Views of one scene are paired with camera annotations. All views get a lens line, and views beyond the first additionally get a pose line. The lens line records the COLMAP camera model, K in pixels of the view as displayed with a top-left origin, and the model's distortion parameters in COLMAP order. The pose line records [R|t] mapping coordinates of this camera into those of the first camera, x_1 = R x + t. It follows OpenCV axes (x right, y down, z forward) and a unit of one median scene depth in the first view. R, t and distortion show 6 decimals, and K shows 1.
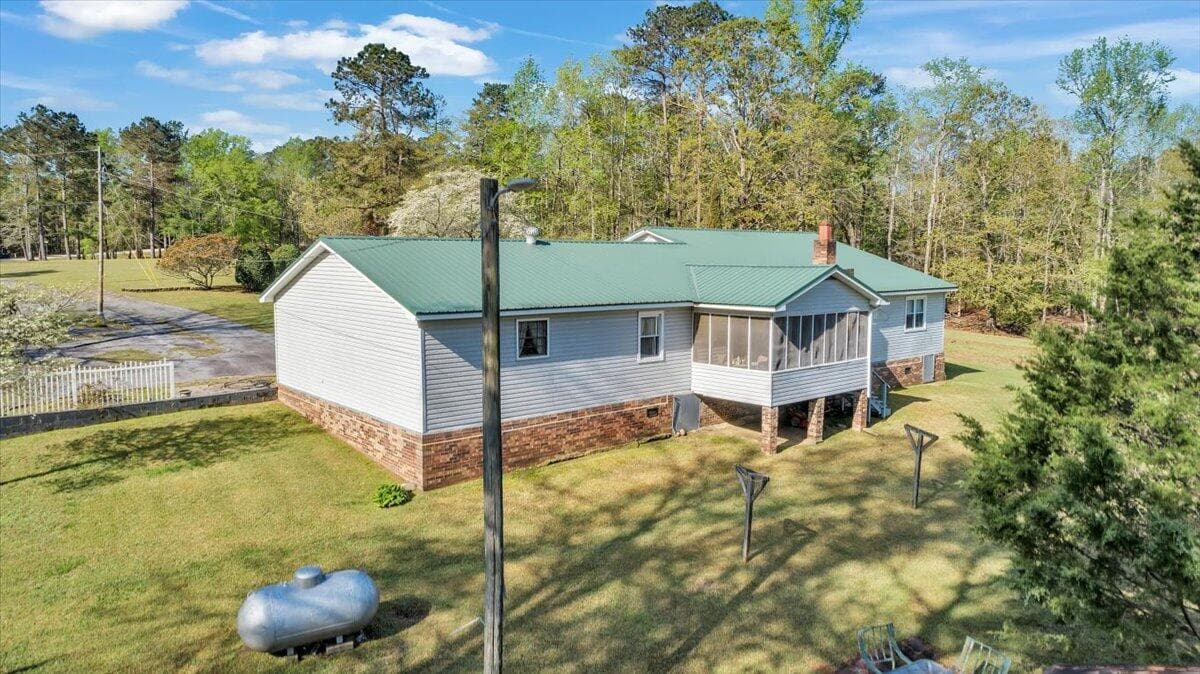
lens RADIAL K [[792.1, 0, 600.0], [0, 792.1, 337.0], [0, 0, 1]] dist [-0.022942, 0.000293]
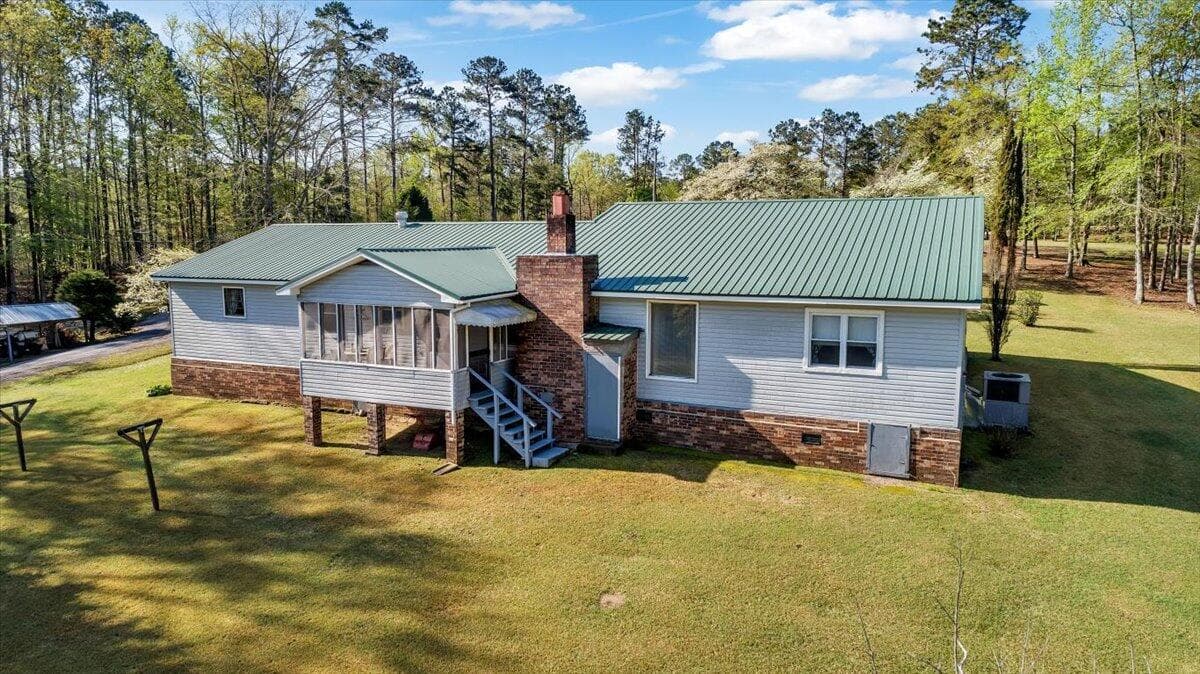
lens RADIAL K [[807.7, 0, 600.0], [0, 807.7, 337.0], [0, 0, 1]] dist [-0.015812, 0.000977]
pose [[0.415186, 0.109568, -0.903114, 1.254933], [-0.091600, 0.992711, 0.078327, -0.092122], [0.905113, 0.050205, 0.422196, 0.912788]]
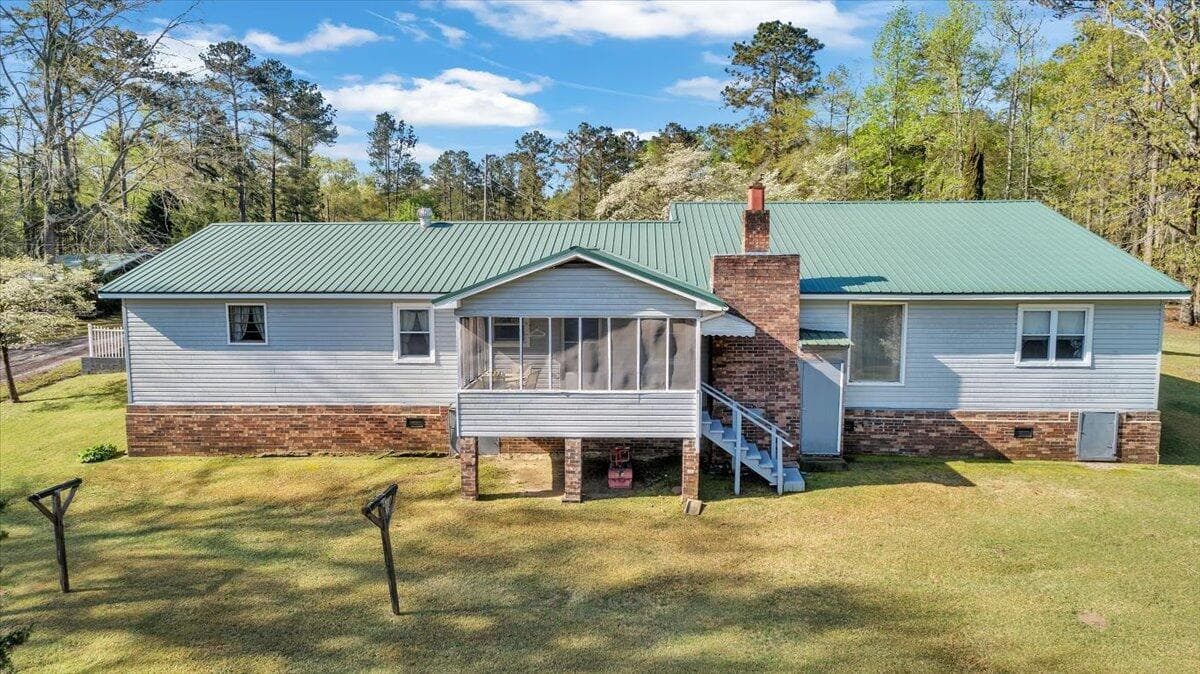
lens RADIAL K [[807.7, 0, 600.0], [0, 807.7, 337.0], [0, 0, 1]] dist [-0.015812, 0.000977]
pose [[0.729991, 0.069902, -0.679873, 0.831825], [-0.065234, 0.997341, 0.032500, -0.039070], [0.680337, 0.020626, 0.732610, 0.528843]]
